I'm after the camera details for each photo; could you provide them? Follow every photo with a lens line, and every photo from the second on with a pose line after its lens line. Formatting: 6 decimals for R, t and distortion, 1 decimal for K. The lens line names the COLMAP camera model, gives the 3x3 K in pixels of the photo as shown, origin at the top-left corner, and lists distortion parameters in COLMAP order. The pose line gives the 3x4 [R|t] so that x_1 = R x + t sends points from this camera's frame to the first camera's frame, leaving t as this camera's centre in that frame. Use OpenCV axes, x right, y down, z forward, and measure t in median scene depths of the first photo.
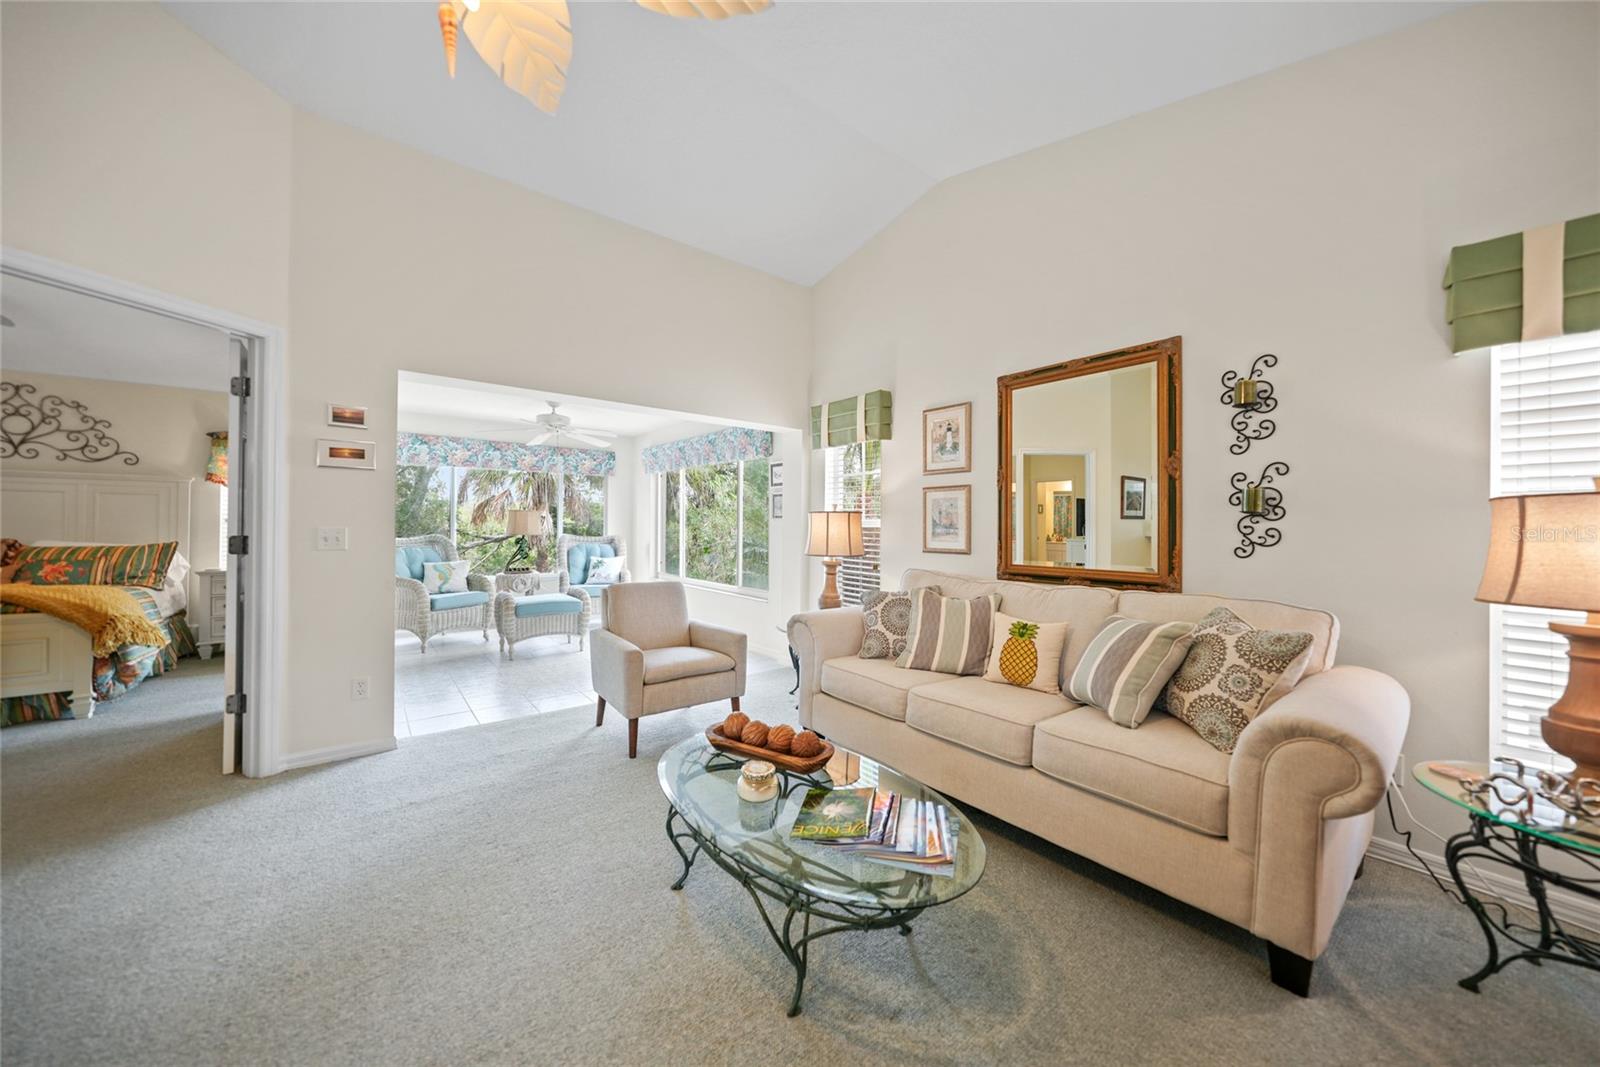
lens RADIAL K [[564.8, 0, 798.3], [0, 564.8, 524.8], [0, 0, 1]] dist [-0.006516, 0.000743]
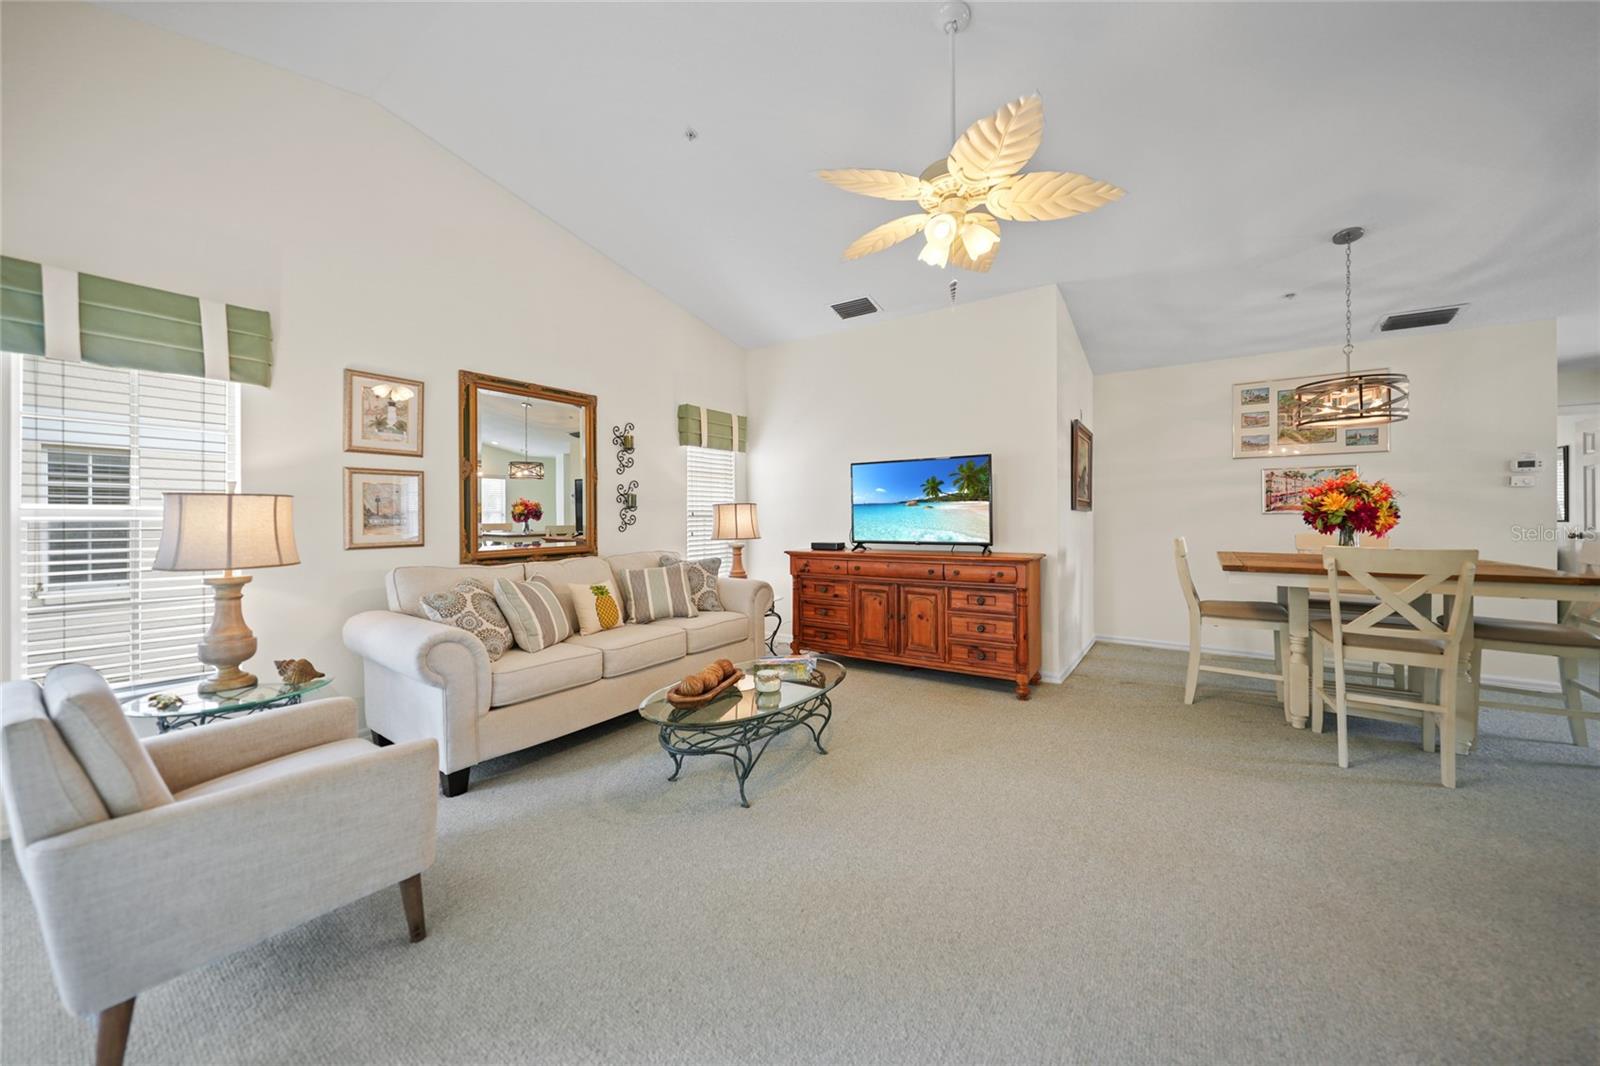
lens RADIAL K [[564.8, 0, 792.5], [0, 564.8, 518.8], [0, 0, 1]] dist [-0.006516, 0.000743]
pose [[-0.267413, -0.012972, 0.963495, -0.842583], [0.001078, 0.999905, 0.013762, -0.005836], [-0.963581, 0.004719, -0.267374, 0.735584]]
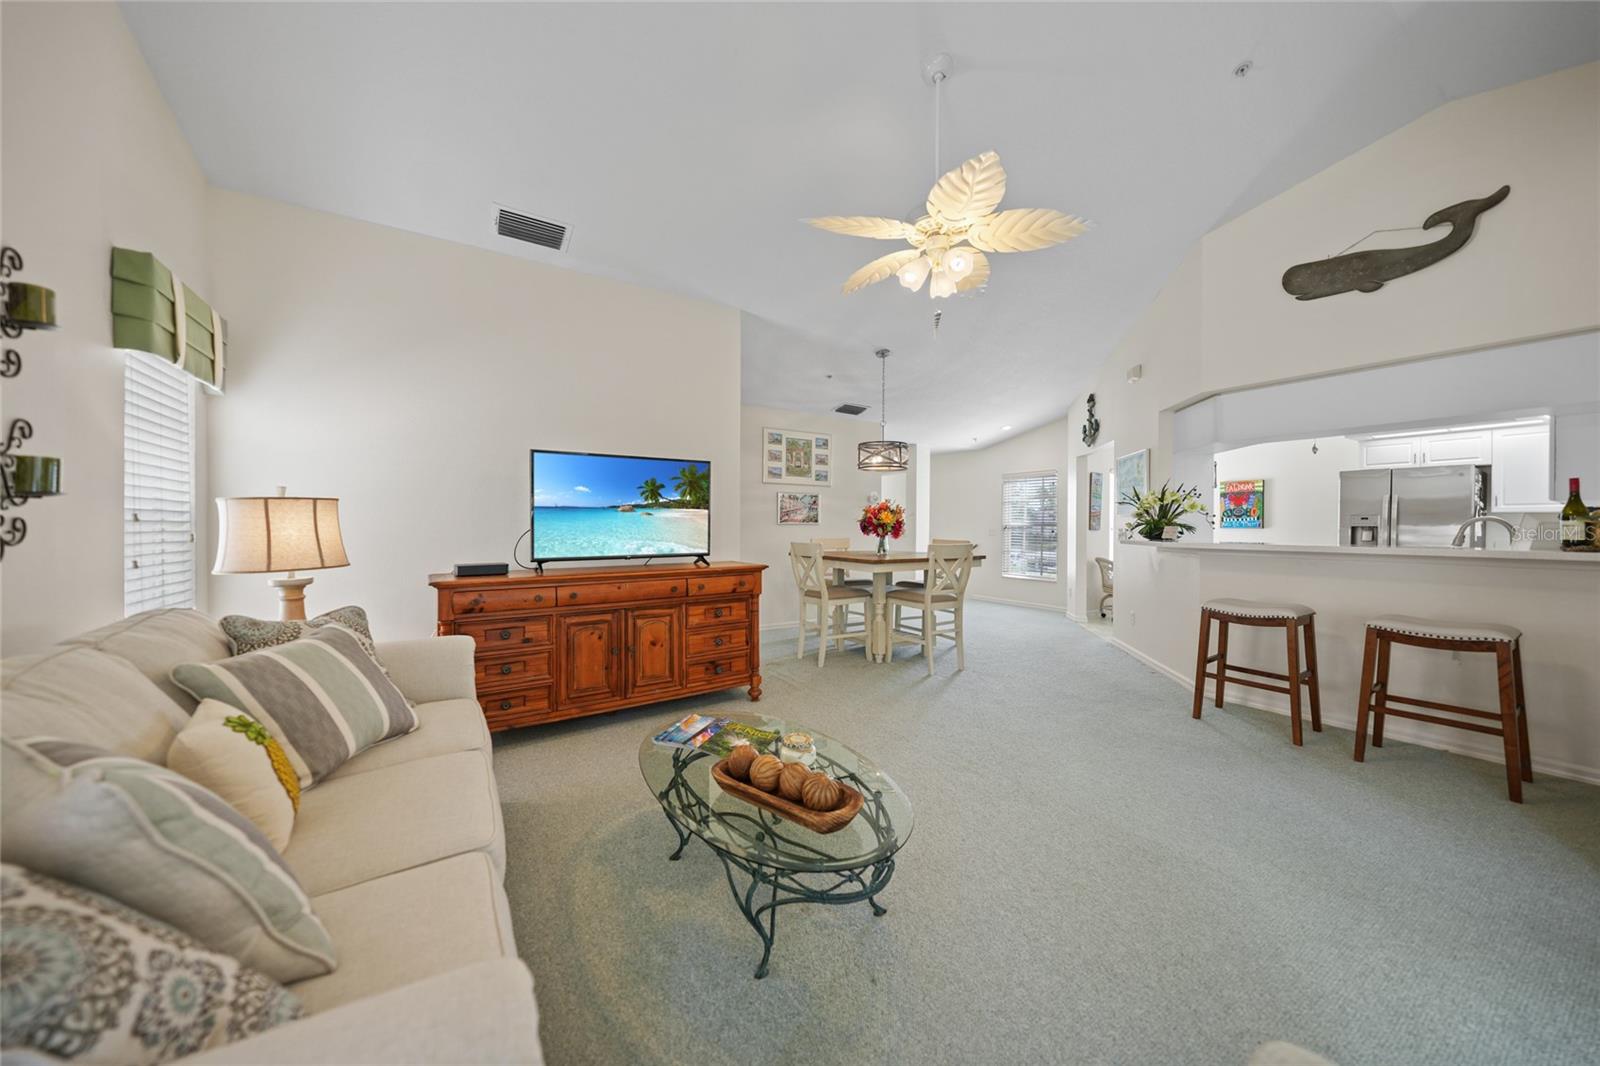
lens RADIAL K [[564.8, 0, 808.1], [0, 564.8, 527.7], [0, 0, 1]] dist [-0.006516, 0.000743]
pose [[-0.994753, -0.013109, 0.101464, -0.091722], [-0.012687, 0.999908, 0.004801, 0.002918], [-0.101518, 0.003489, -0.994828, 1.161170]]
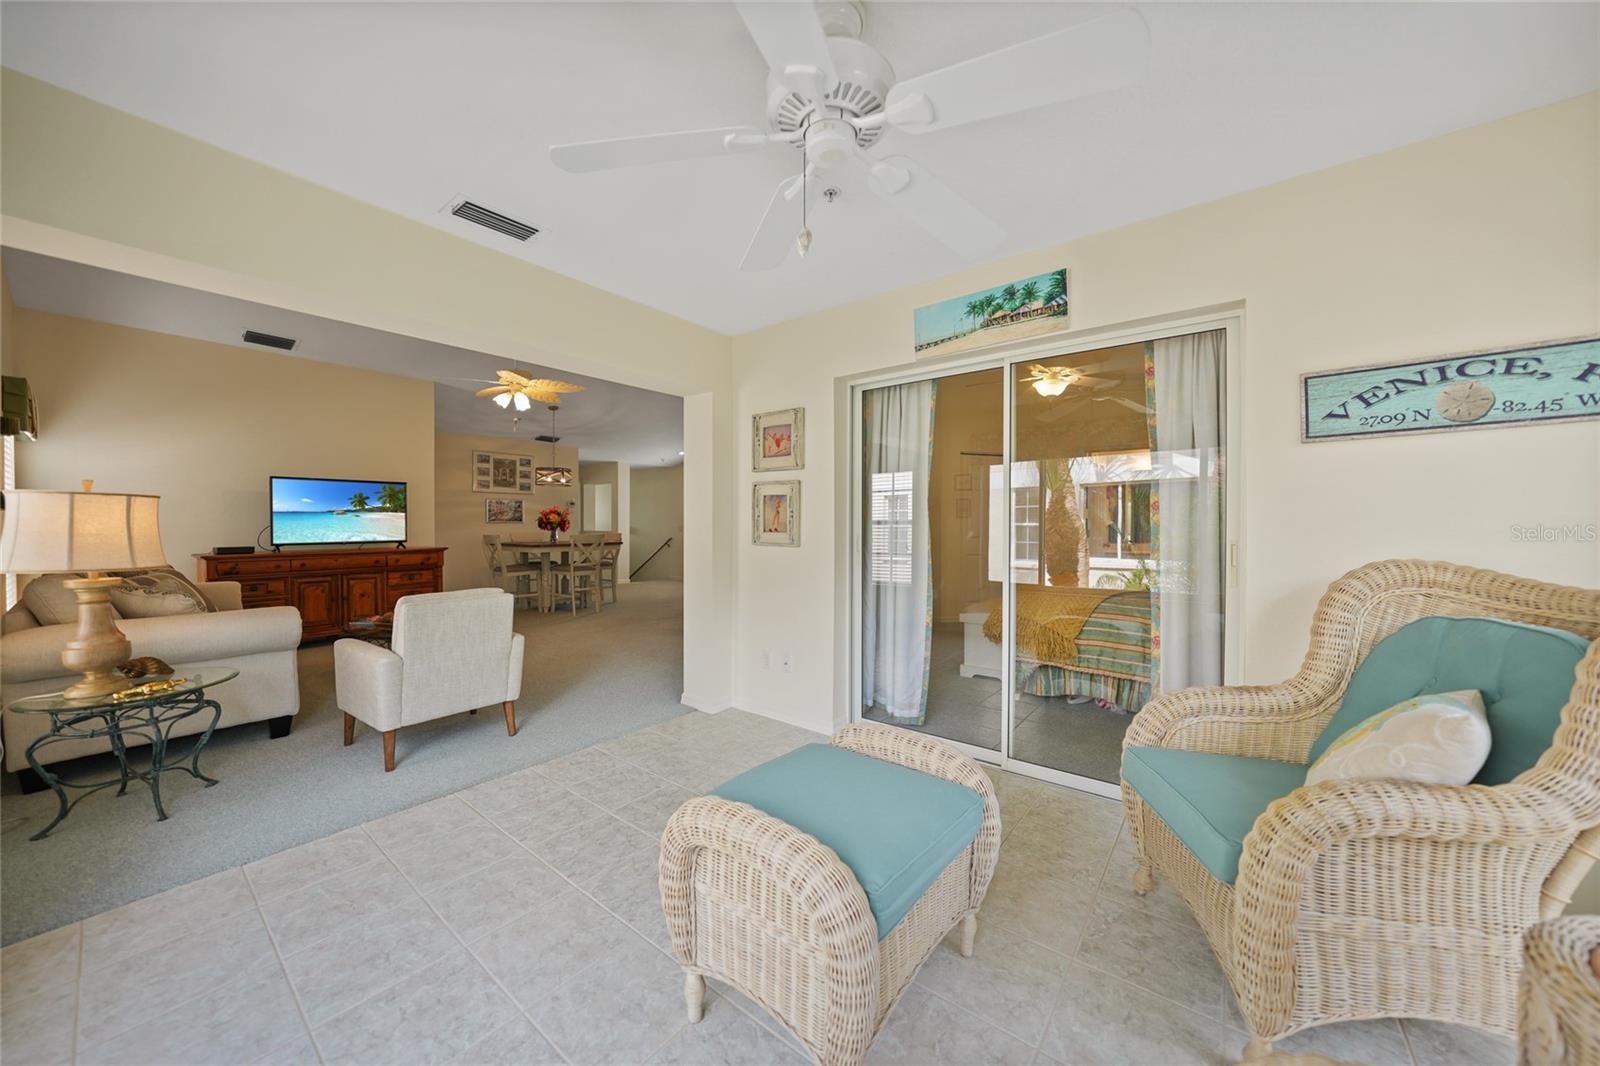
lens RADIAL K [[564.8, 0, 791.0], [0, 564.8, 530.6], [0, 0, 1]] dist [-0.006516, 0.000743]
pose [[-0.976598, -0.009461, -0.214865, -0.620056], [-0.011701, 0.999890, 0.009156, -0.000320], [0.214754, 0.011456, -0.976601, 2.123111]]
